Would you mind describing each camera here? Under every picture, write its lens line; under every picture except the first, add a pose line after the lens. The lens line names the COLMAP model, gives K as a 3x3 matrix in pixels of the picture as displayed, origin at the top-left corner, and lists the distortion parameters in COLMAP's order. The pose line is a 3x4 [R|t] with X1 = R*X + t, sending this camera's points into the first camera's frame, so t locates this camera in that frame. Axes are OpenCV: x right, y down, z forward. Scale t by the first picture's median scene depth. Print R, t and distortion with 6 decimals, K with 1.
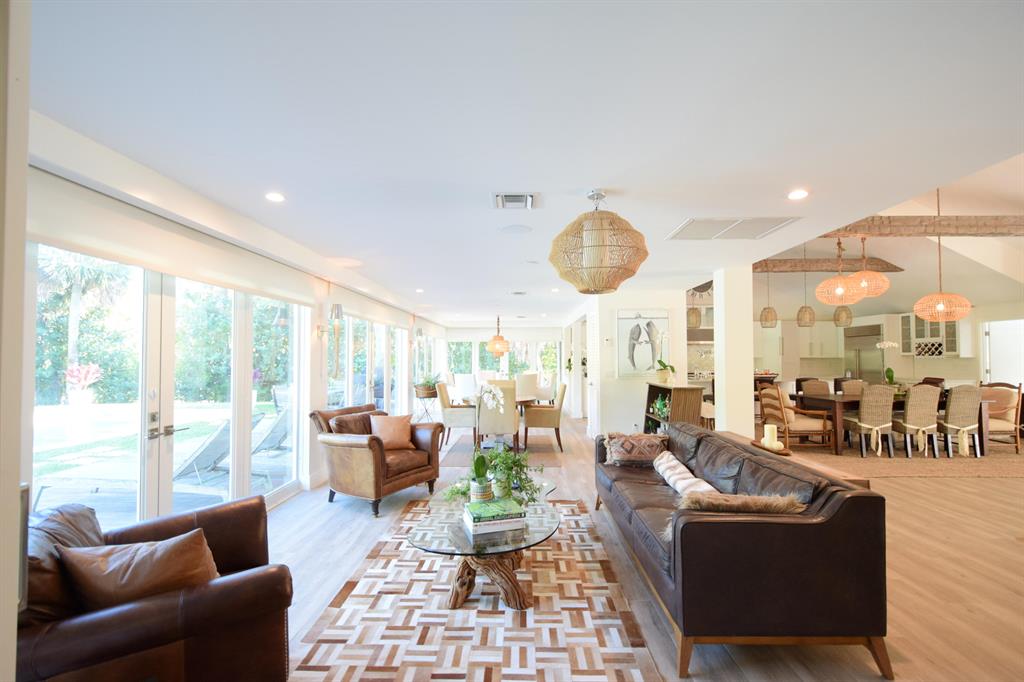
lens RADIAL K [[450.6, 0, 512.1], [0, 450.6, 347.5], [0, 0, 1]] dist [0.001082, -0.000076]
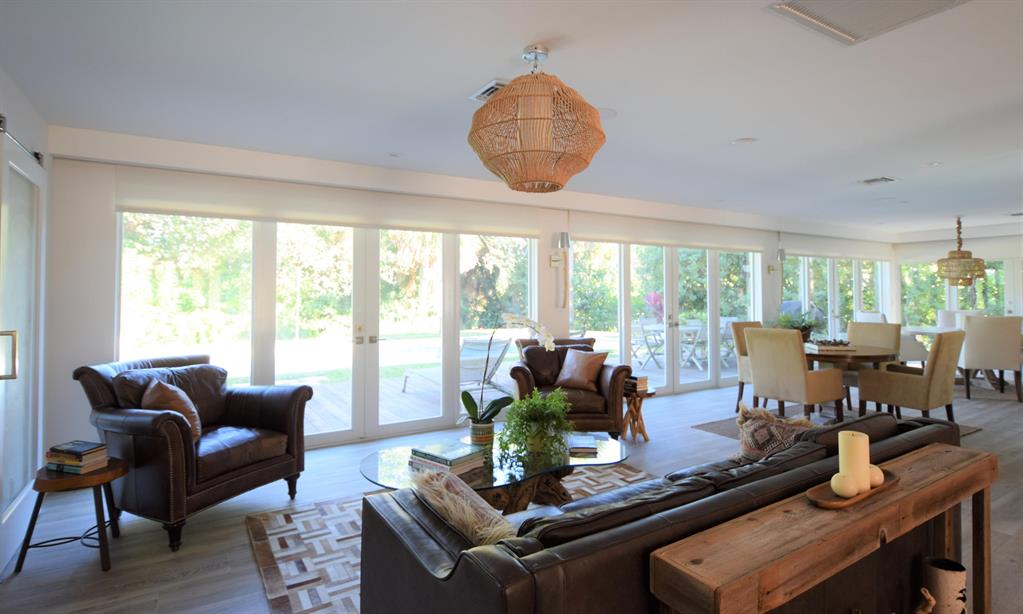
lens RADIAL K [[523.3, 0, 512.4], [0, 523.3, 283.9], [0, 0, 1]] dist [0.000061, -0.000107]
pose [[0.548990, -0.015069, -0.835693, 0.825624], [0.019368, 0.999798, -0.005305, 0.031537], [0.835604, -0.013273, 0.549171, 0.489286]]
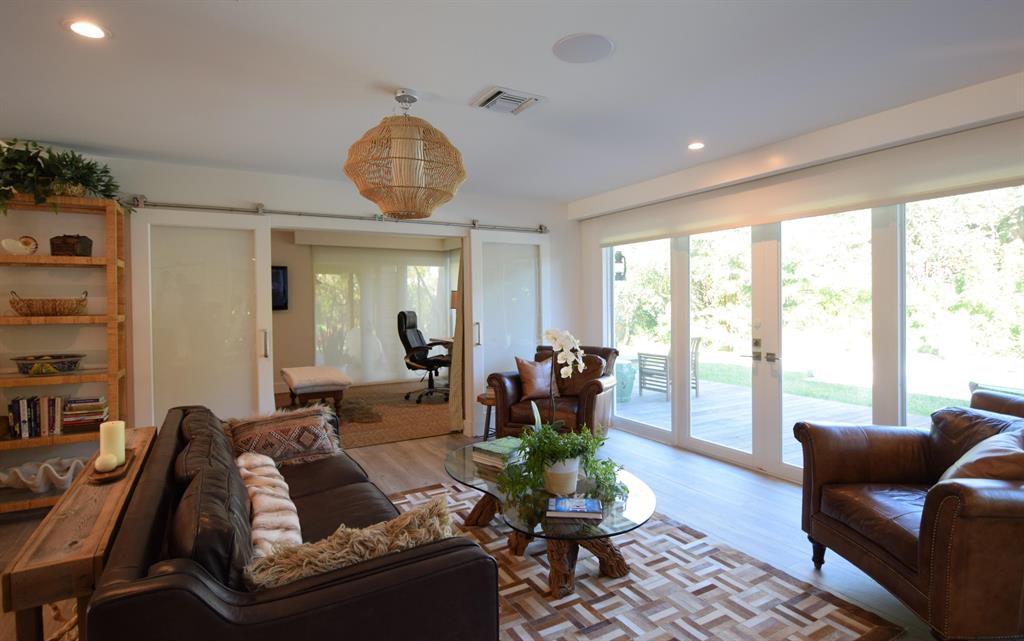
lens RADIAL K [[518.3, 0, 517.9], [0, 518.3, 304.6], [0, 0, 1]] dist [-0.013897, -0.000269]
pose [[-0.854650, 0.014671, -0.518997, 0.488532], [0.023479, 0.999670, -0.010406, 0.048056], [0.518673, -0.021079, -0.854713, 1.831951]]
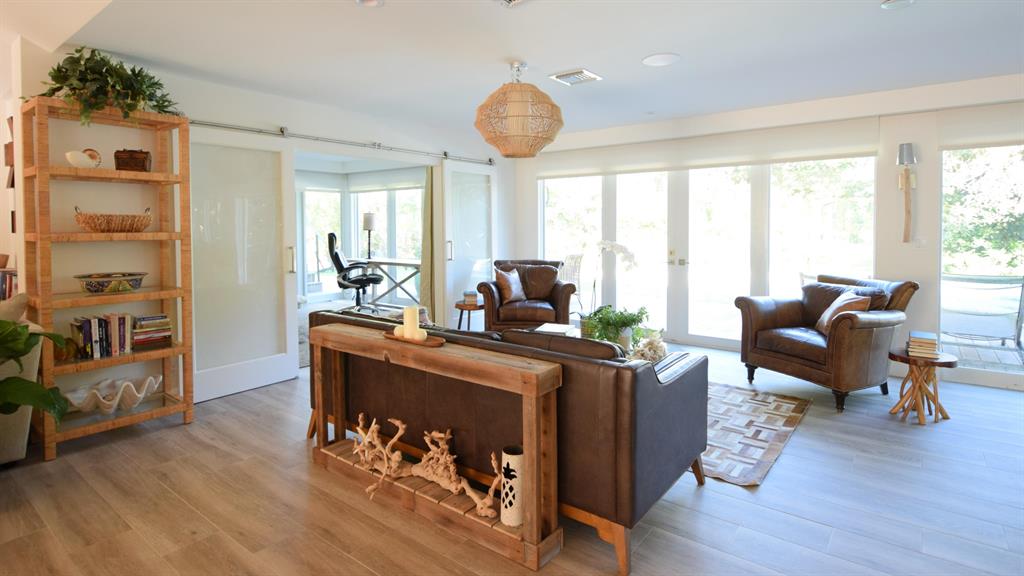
lens RADIAL K [[519.3, 0, 512.5], [0, 519.3, 247.9], [0, 0, 1]] dist [-0.002668, -0.000055]
pose [[-0.597240, 0.040224, -0.801053, 1.167707], [0.024389, 0.999191, 0.031990, 0.055128], [0.801692, -0.000431, -0.597738, 1.674673]]
